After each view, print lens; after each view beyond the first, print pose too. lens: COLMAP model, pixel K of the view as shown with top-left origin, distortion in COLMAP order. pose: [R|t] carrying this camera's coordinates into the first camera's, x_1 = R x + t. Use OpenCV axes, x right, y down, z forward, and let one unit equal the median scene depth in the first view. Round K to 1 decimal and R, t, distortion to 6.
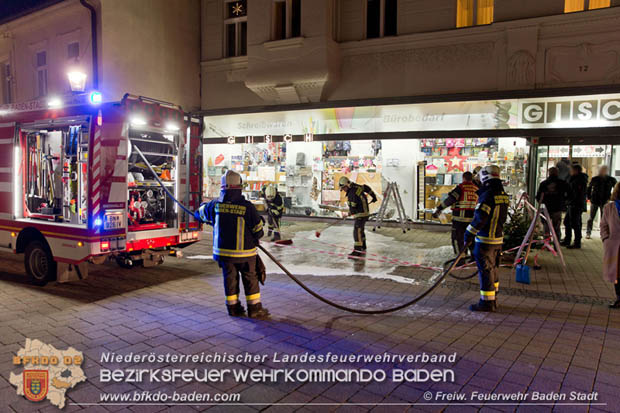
lens RADIAL K [[430.8, 0, 310.0], [0, 430.8, 206.5], [0, 0, 1]] dist [-0.101028, 0.083814]
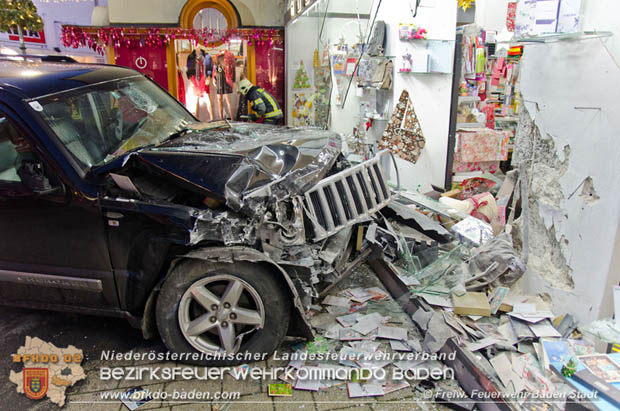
lens RADIAL K [[470.8, 0, 310.0], [0, 470.8, 205.5], [0, 0, 1]] dist [-0.127948, 0.133861]
pose [[0.587038, 0.204490, -0.783307, 0.299599], [-0.061129, 0.976007, 0.208984, -0.058554], [0.807248, -0.074799, 0.585453, 0.793775]]
